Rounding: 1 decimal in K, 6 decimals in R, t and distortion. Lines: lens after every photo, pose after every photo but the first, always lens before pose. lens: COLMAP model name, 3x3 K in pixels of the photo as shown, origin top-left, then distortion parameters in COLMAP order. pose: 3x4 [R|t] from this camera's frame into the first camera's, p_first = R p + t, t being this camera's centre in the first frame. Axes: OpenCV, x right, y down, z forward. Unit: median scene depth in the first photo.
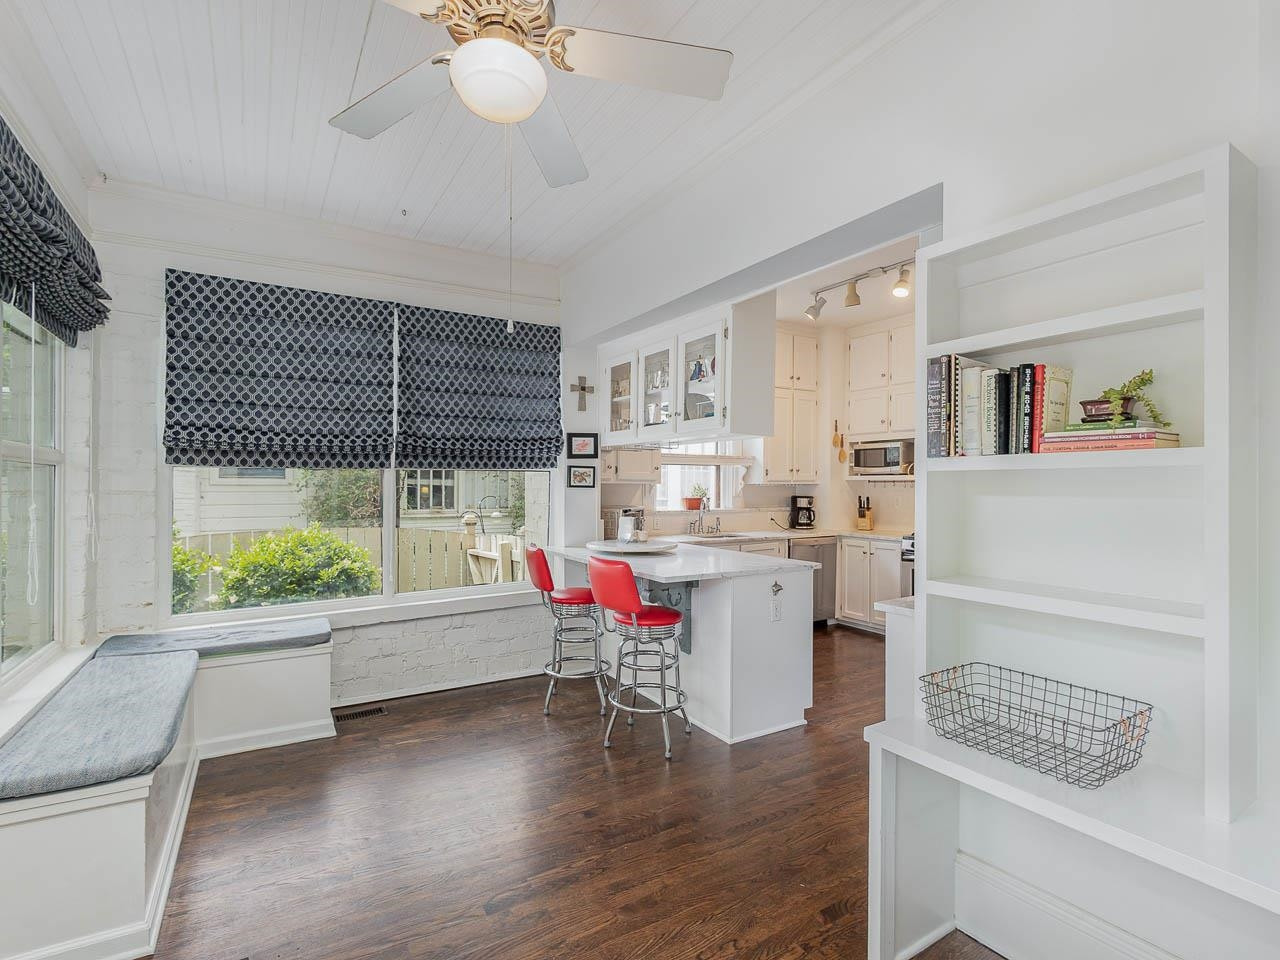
lens RADIAL K [[618.2, 0, 640.3], [0, 618.2, 486.1], [0, 0, 1]] dist [-0.001968, 0.000745]
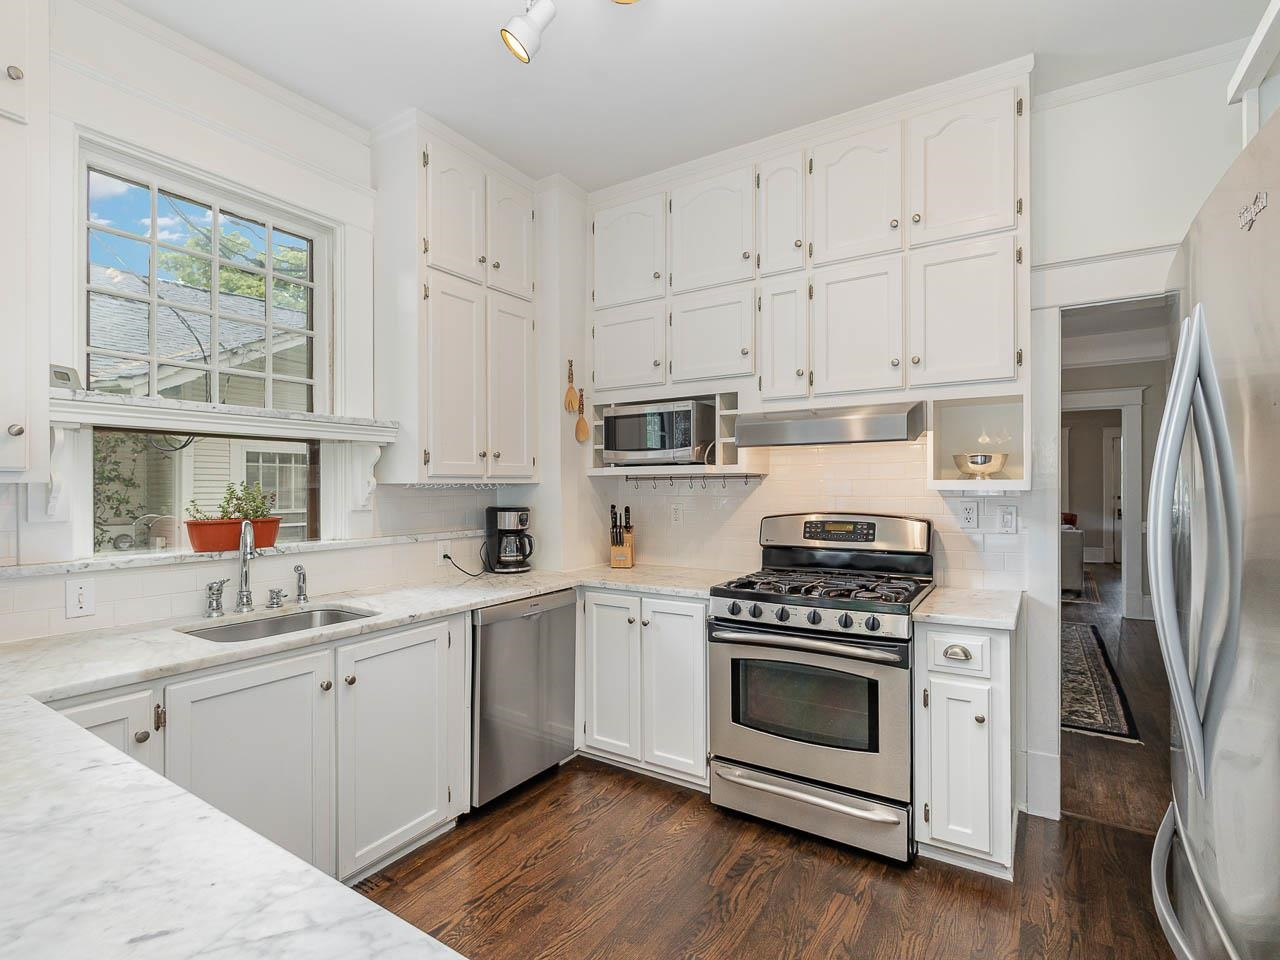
lens RADIAL K [[618.2, 0, 640.9], [0, 618.2, 487.7], [0, 0, 1]] dist [-0.001968, 0.000745]
pose [[0.902039, -0.008087, 0.431579, 0.144797], [0.009226, 0.999957, -0.000545, 0.001325], [-0.431556, 0.004473, 0.902075, 0.505166]]
